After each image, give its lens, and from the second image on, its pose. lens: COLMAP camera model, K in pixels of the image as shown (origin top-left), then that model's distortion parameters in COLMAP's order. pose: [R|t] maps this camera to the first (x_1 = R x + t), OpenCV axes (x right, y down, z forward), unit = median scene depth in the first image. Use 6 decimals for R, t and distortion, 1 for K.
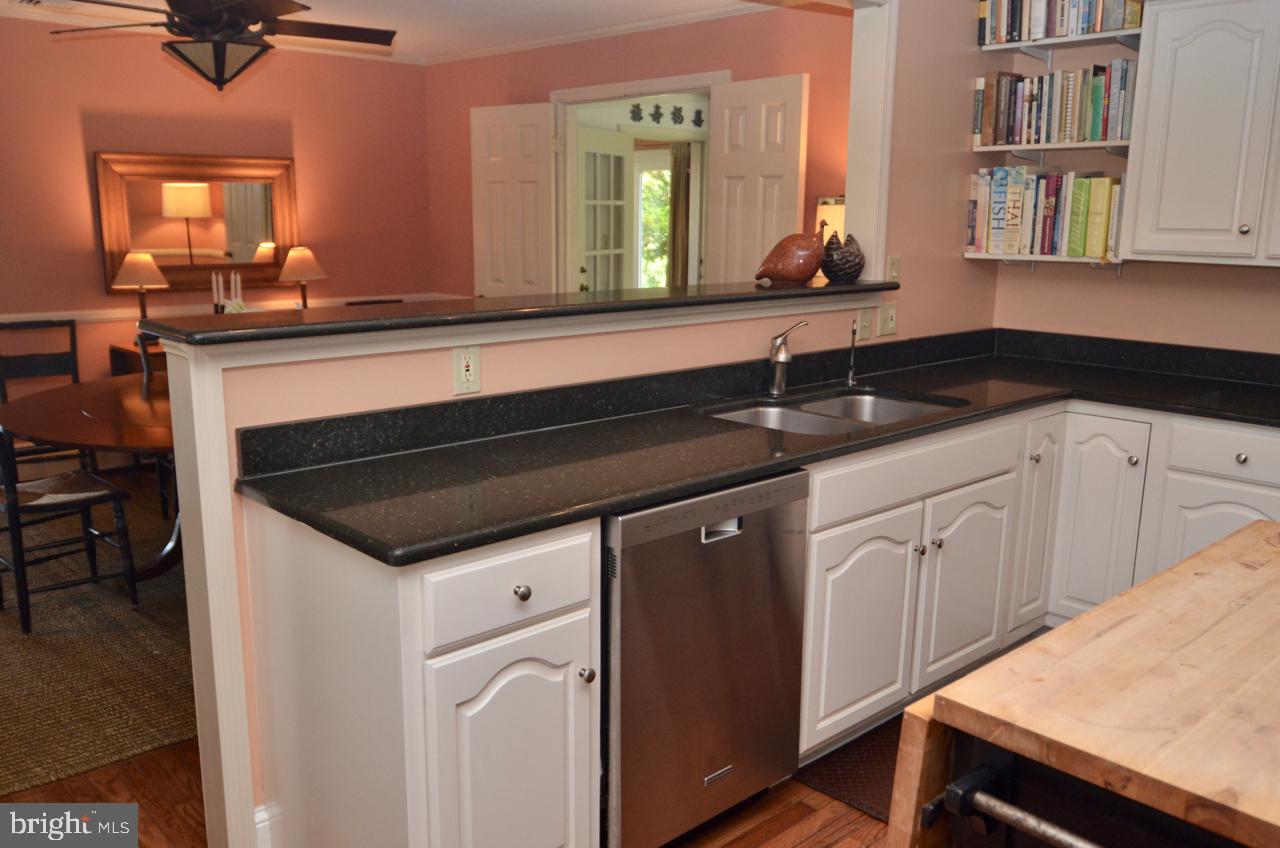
lens RADIAL K [[1054.5, 0, 636.7], [0, 1054.5, 427.6], [0, 0, 1]] dist [0.004375, -0.012834]
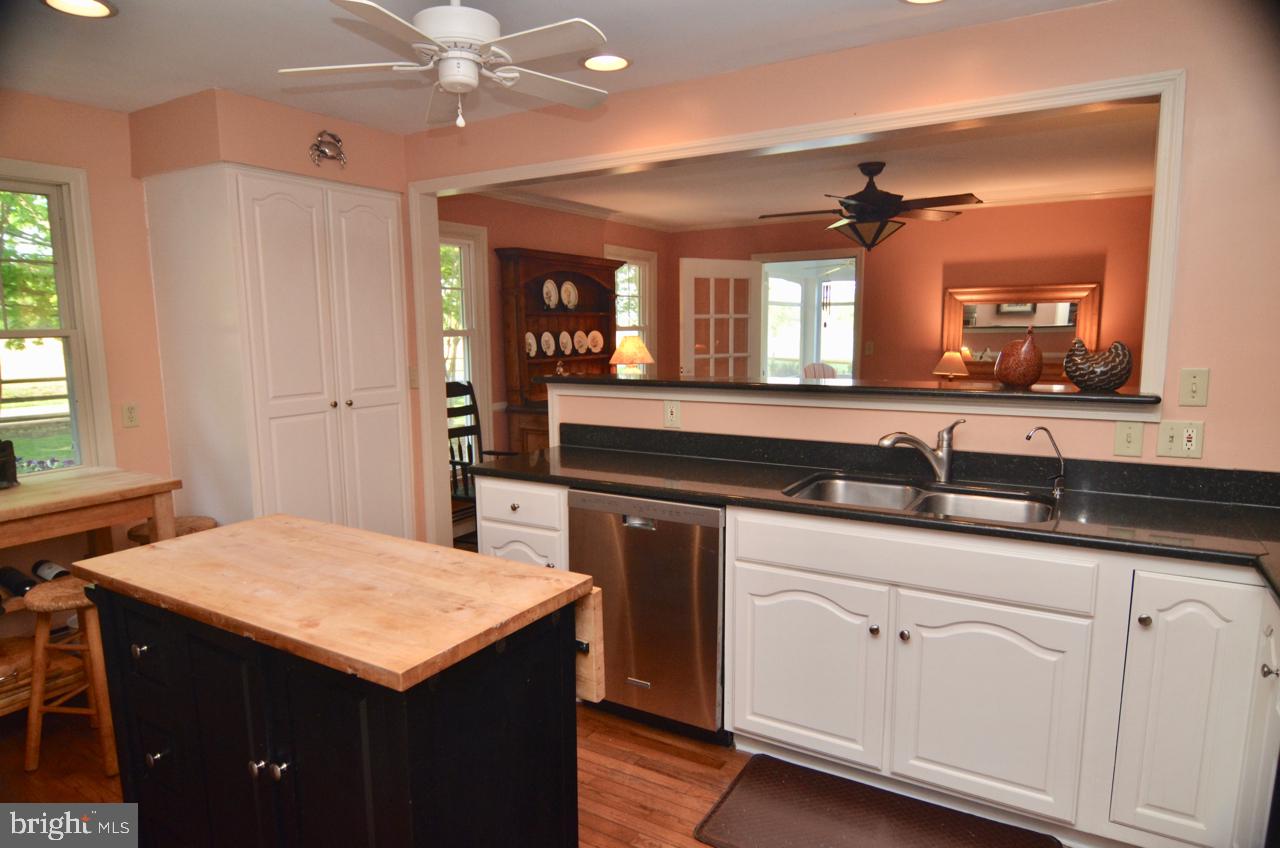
lens RADIAL K [[762.8, 0, 633.2], [0, 762.8, 429.2], [0, 0, 1]] dist [-0.009794, 0.000390]
pose [[0.275342, 0.117697, -0.954114, 0.730496], [-0.181354, 0.981017, 0.068680, -0.074157], [0.944086, 0.154121, 0.291460, 0.402469]]
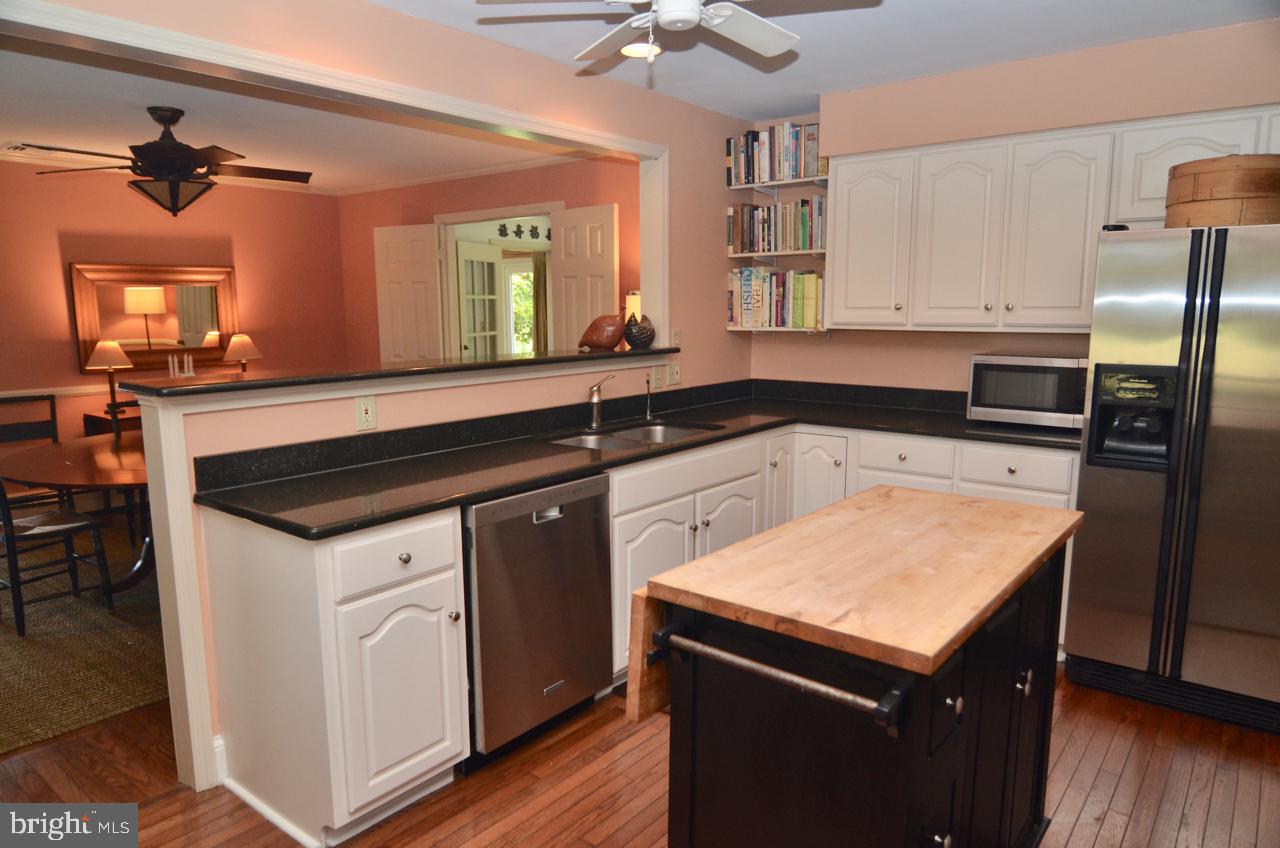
lens RADIAL K [[819.7, 0, 636.2], [0, 819.7, 429.1], [0, 0, 1]] dist [-0.002911, -0.011553]
pose [[0.989633, -0.036059, 0.139022, 0.030401], [0.043105, 0.997917, -0.048003, 0.024625], [-0.137002, 0.053498, 0.989125, -0.092710]]
